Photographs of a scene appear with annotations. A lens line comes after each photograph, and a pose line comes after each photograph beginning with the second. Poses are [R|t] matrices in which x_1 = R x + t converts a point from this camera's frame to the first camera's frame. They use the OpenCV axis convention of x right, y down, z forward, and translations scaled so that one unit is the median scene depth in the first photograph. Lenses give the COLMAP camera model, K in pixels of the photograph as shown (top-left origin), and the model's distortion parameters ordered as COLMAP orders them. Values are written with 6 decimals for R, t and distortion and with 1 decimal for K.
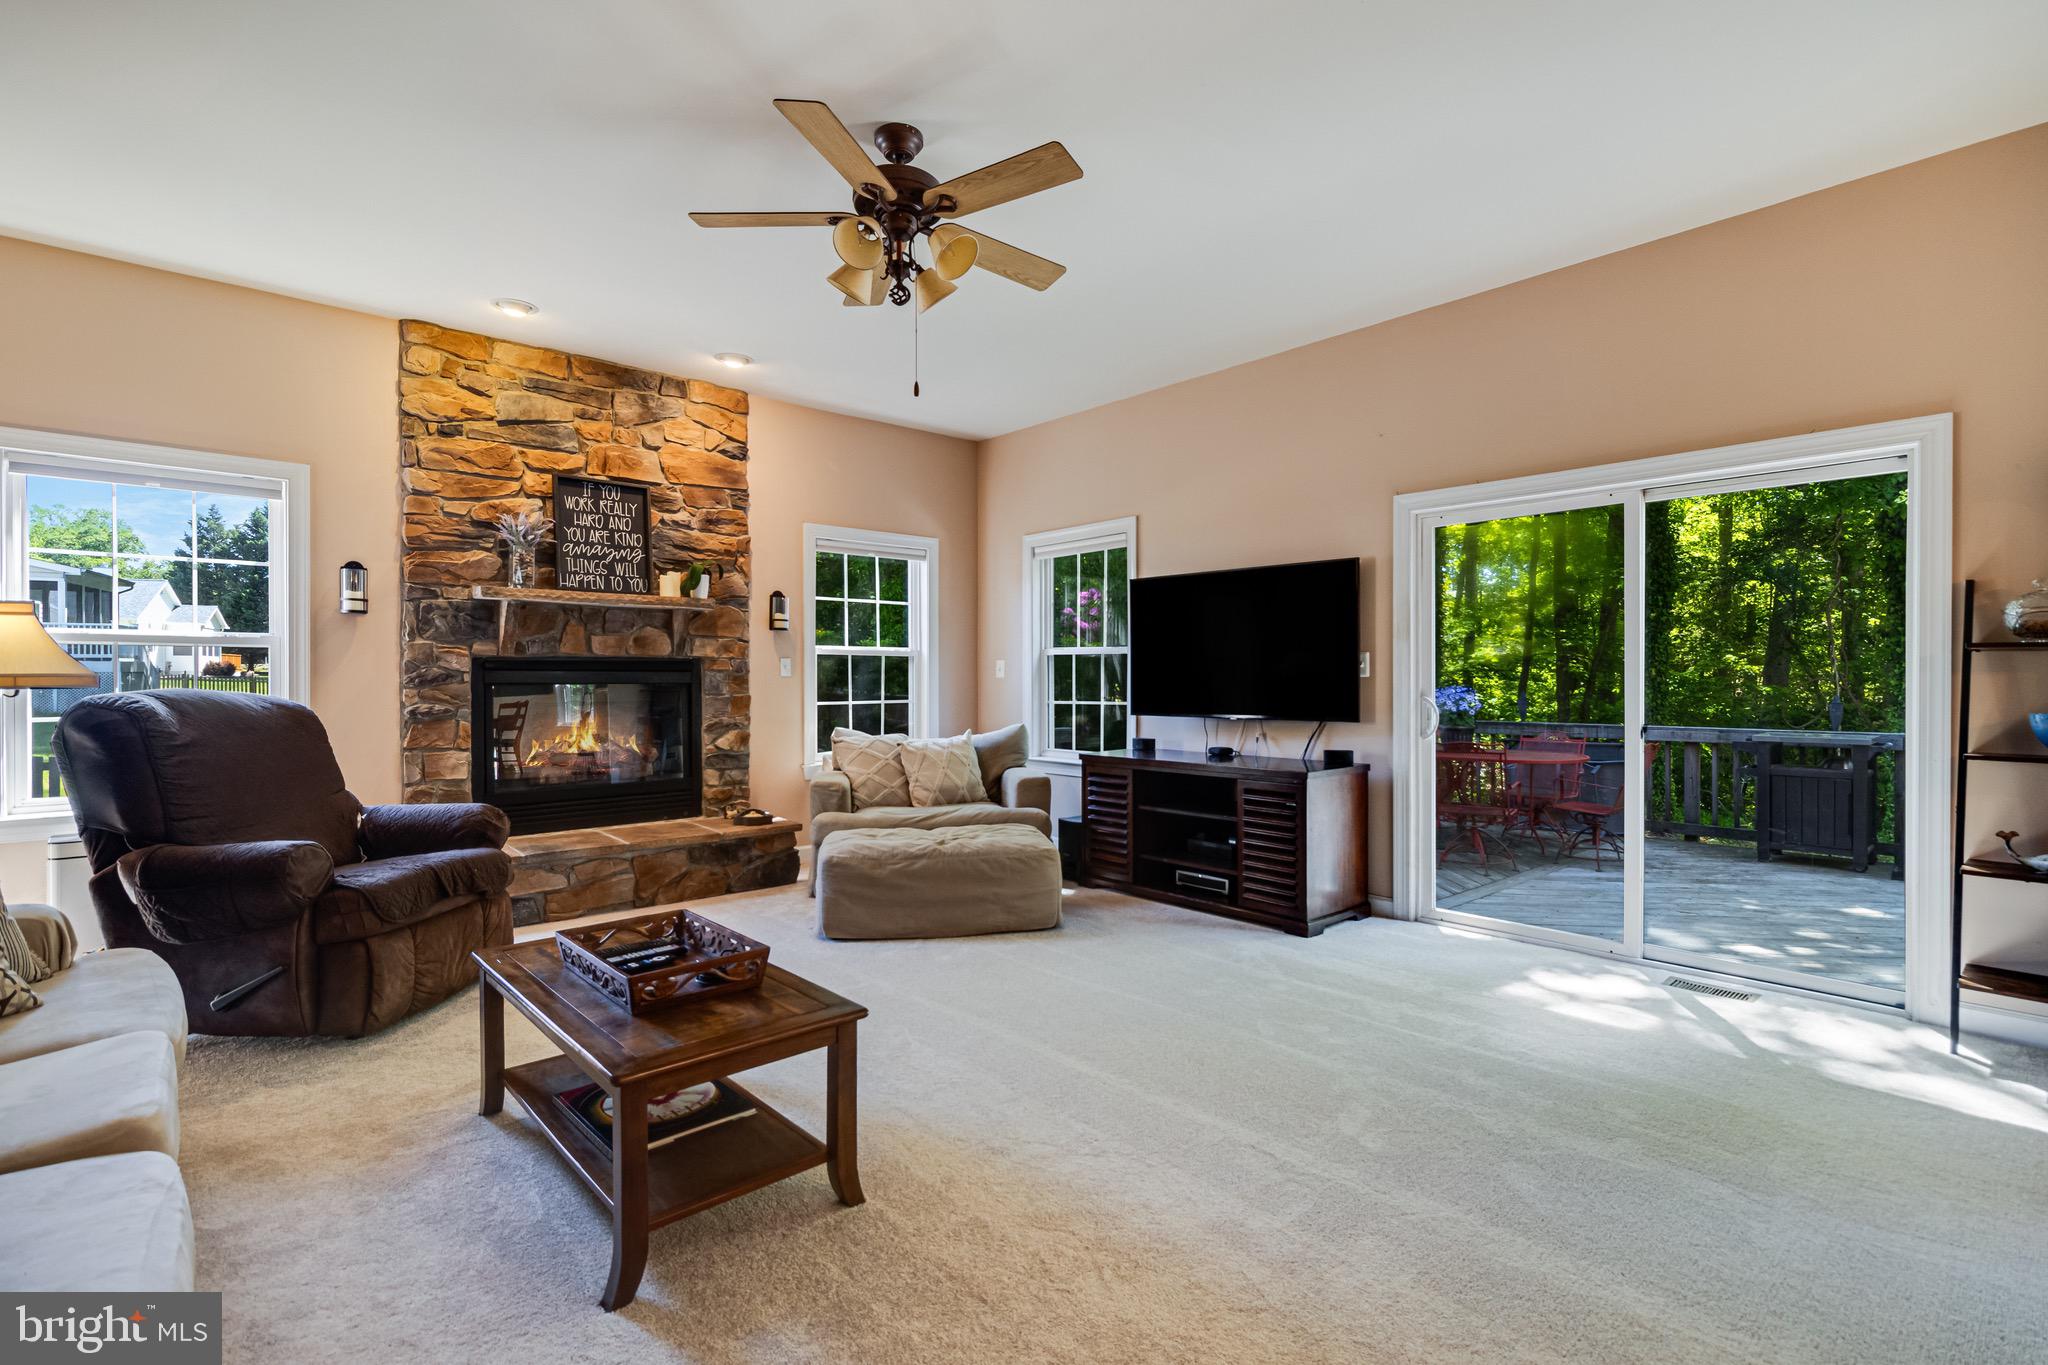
lens RADIAL K [[946.8, 0, 1016.5], [0, 946.8, 685.4], [0, 0, 1]] dist [0.002983, -0.000510]
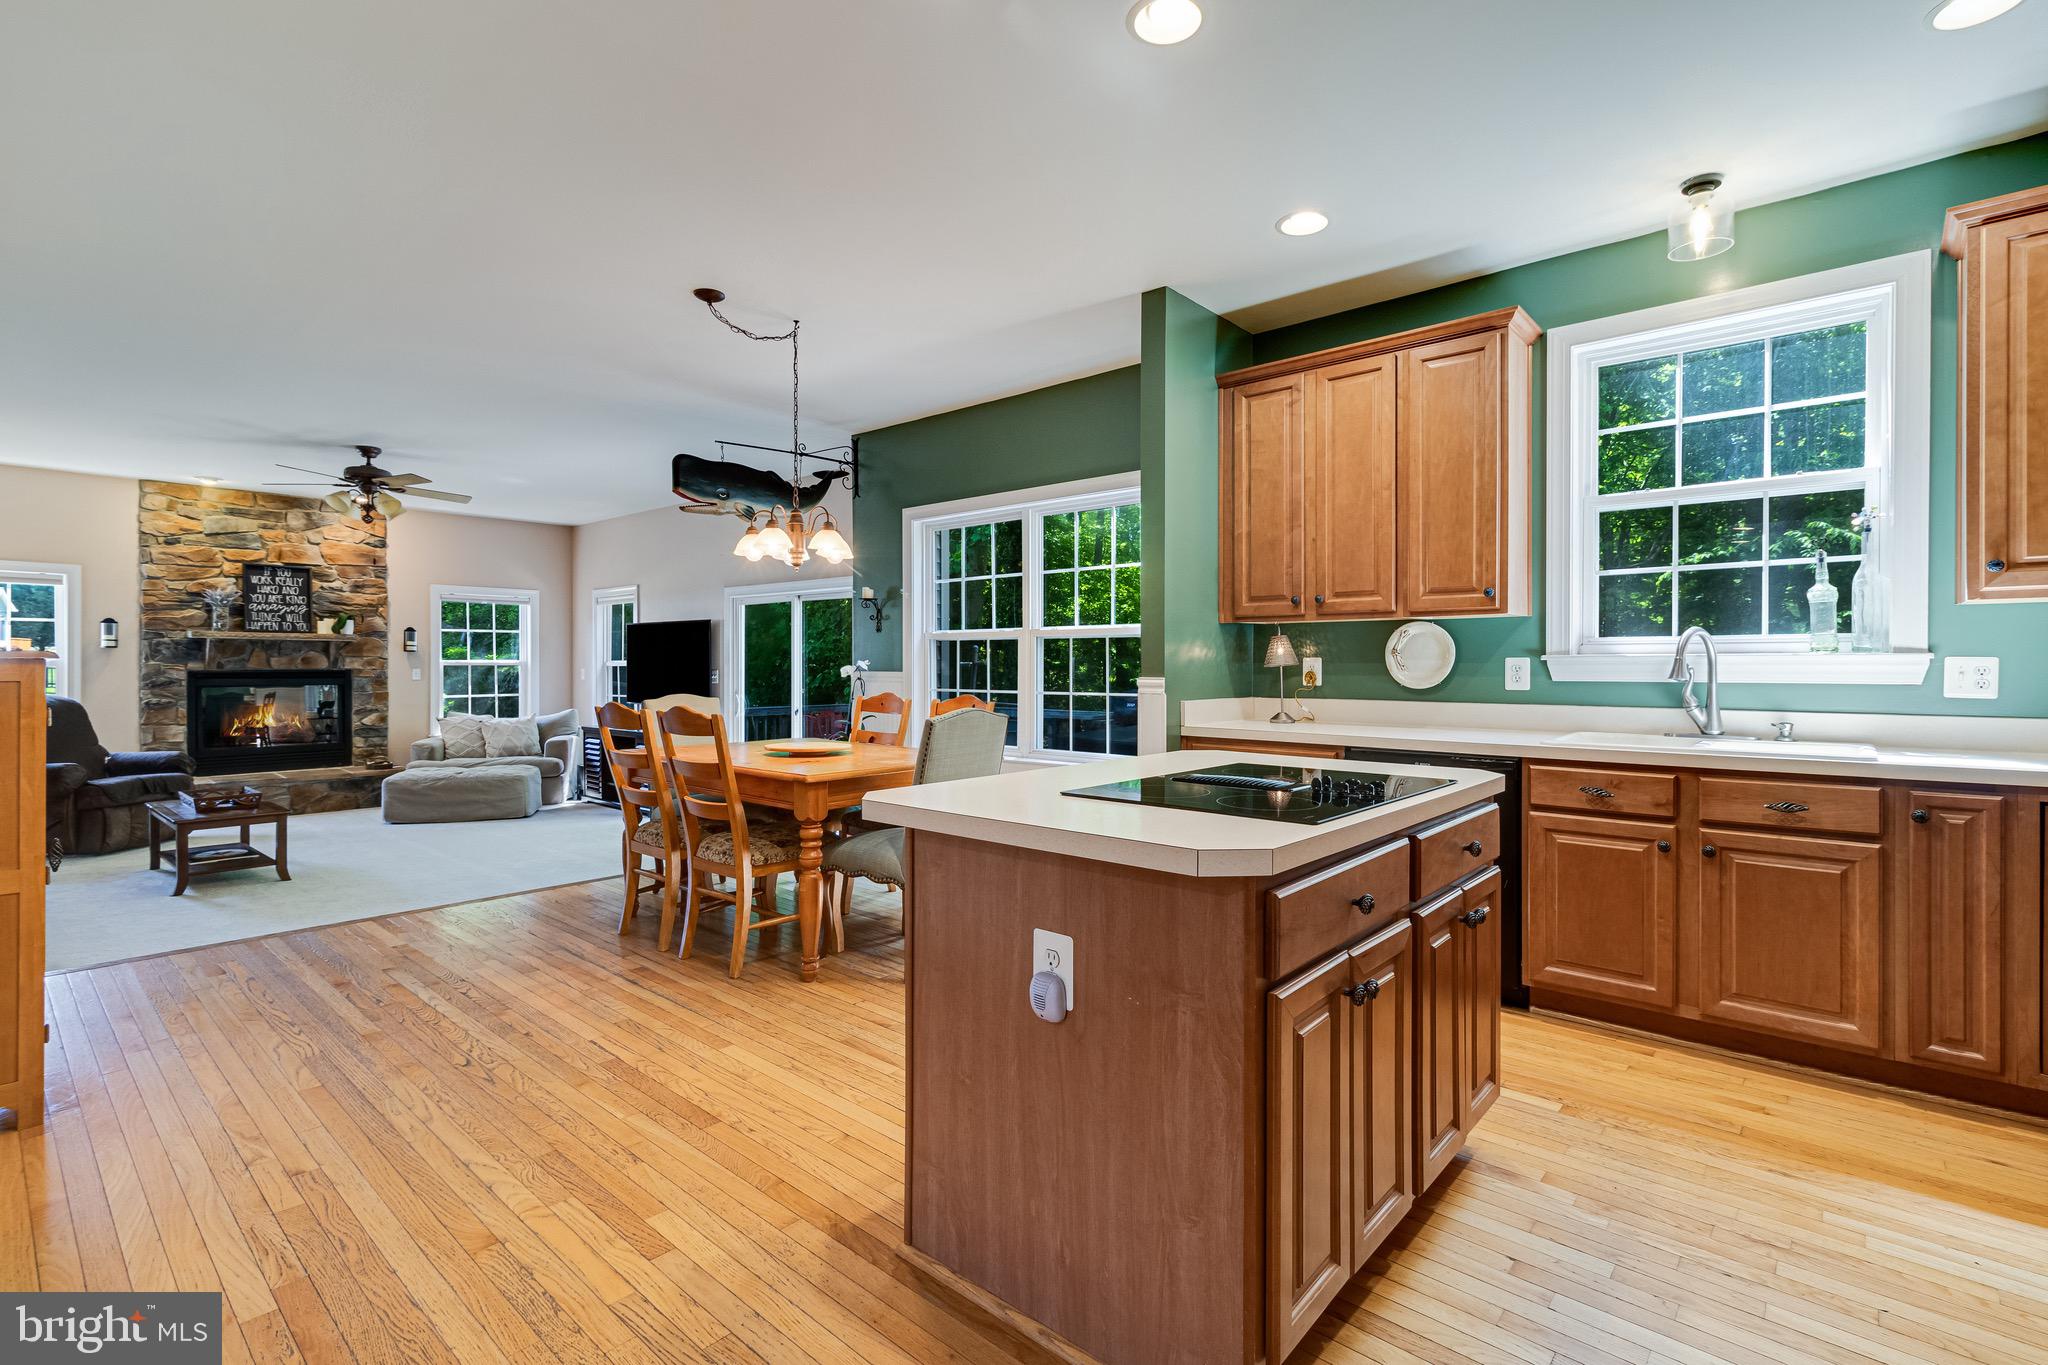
lens RADIAL K [[946.8, 0, 1032.3], [0, 946.8, 670.5], [0, 0, 1]] dist [0.002983, -0.000510]
pose [[0.991574, 0.003884, 0.129480, 0.684427], [-0.004076, 0.999991, 0.001212, -0.036842], [-0.129474, -0.001730, 0.991581, -0.858281]]
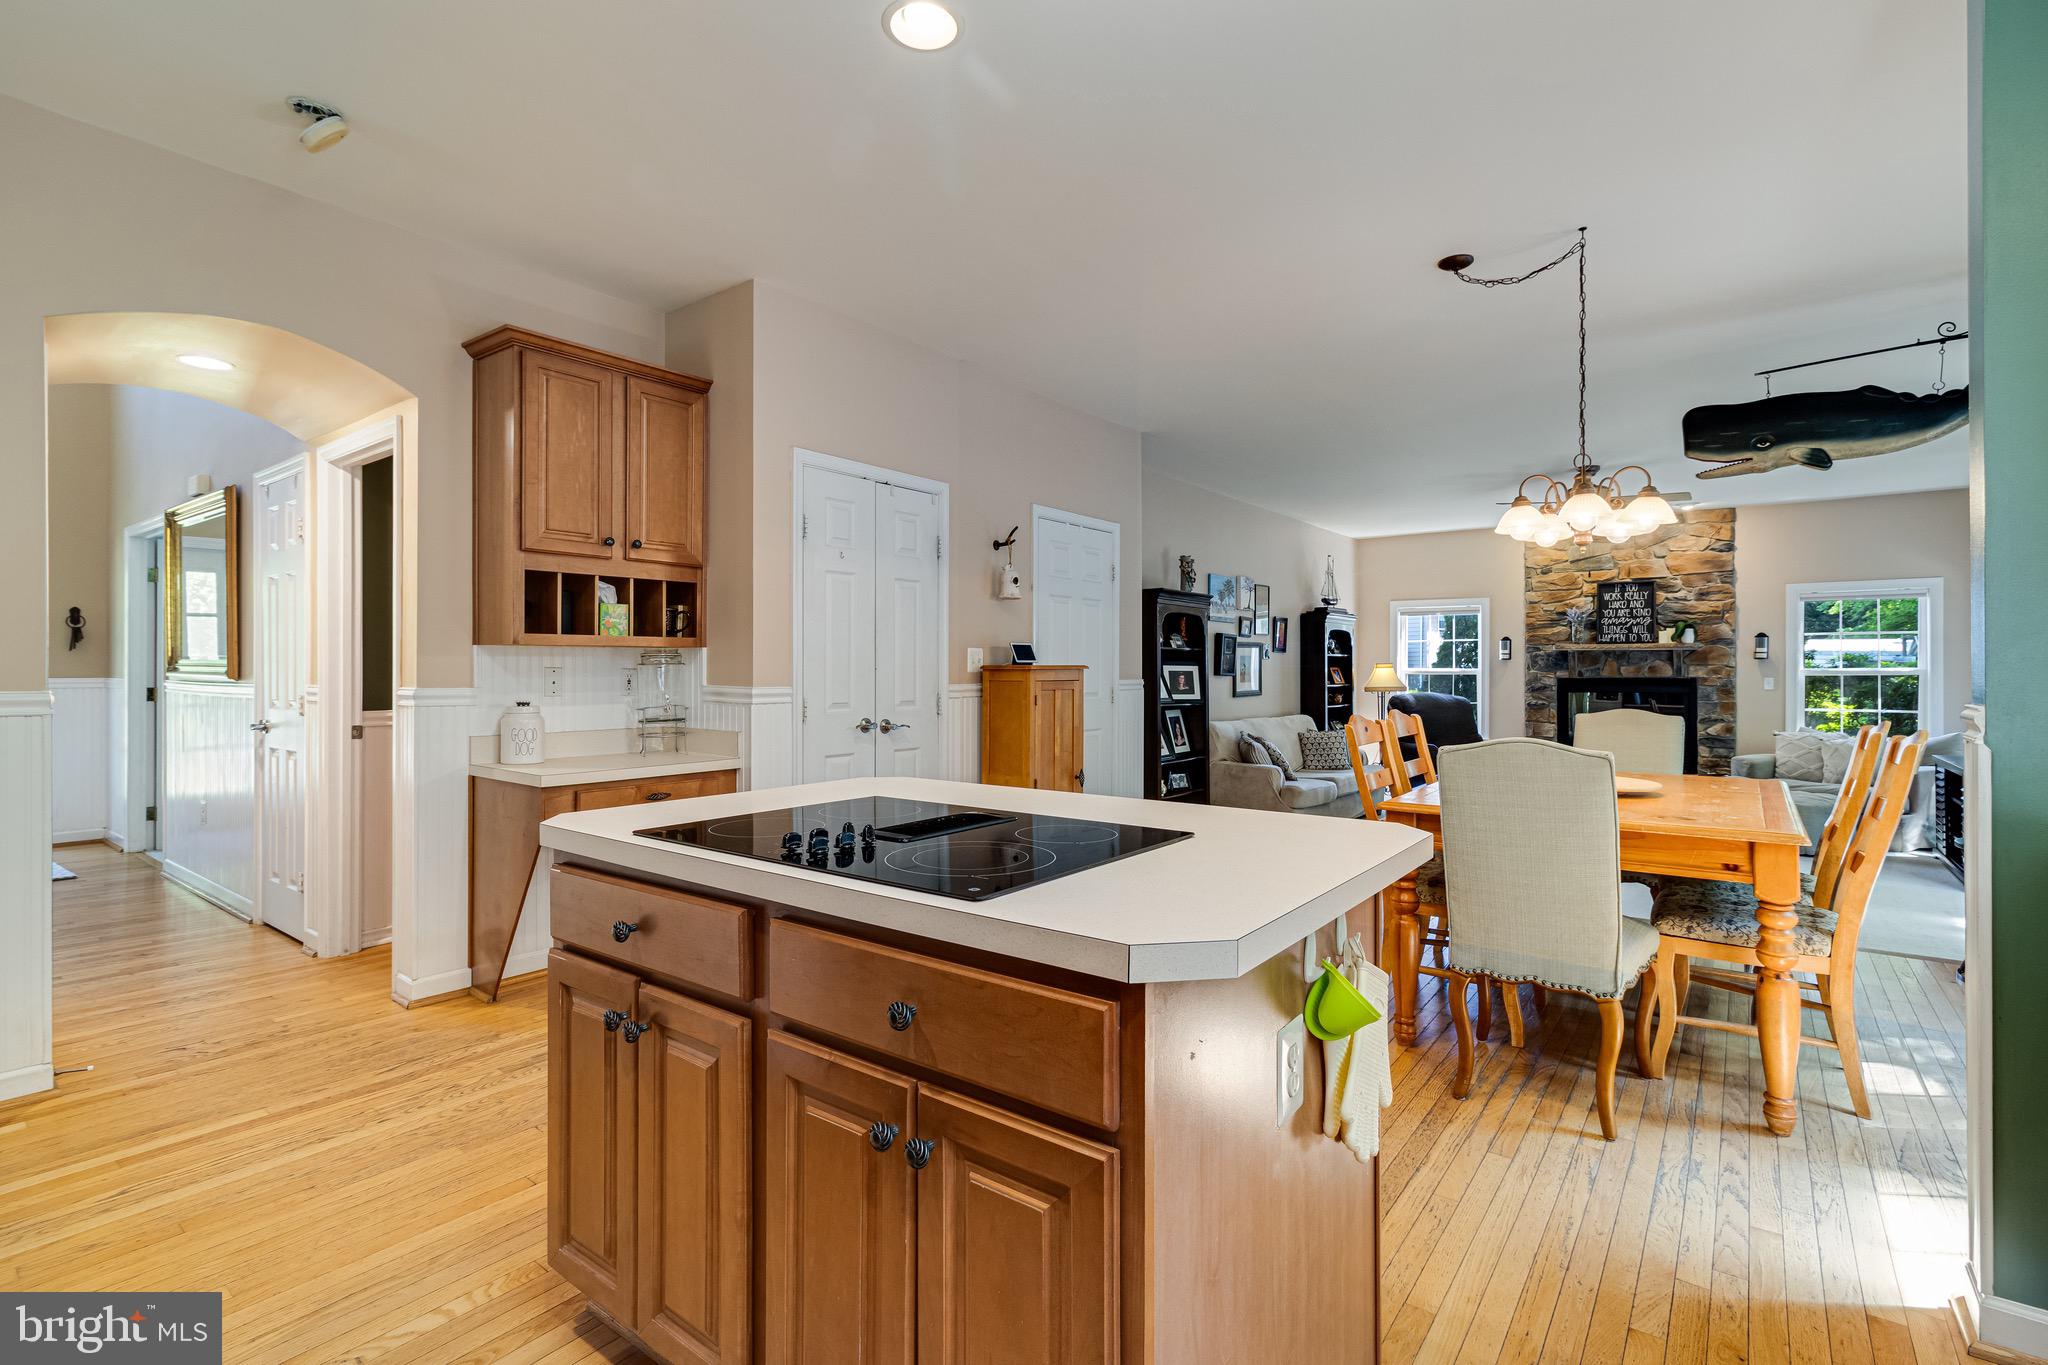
lens RADIAL K [[946.8, 0, 1030.4], [0, 946.8, 673.0], [0, 0, 1]] dist [0.002983, -0.000510]
pose [[0.192963, 0.006137, -0.981187, 1.152789], [-0.006593, 0.999966, 0.004958, -0.041406], [0.981184, 0.005513, 0.192997, -0.489940]]
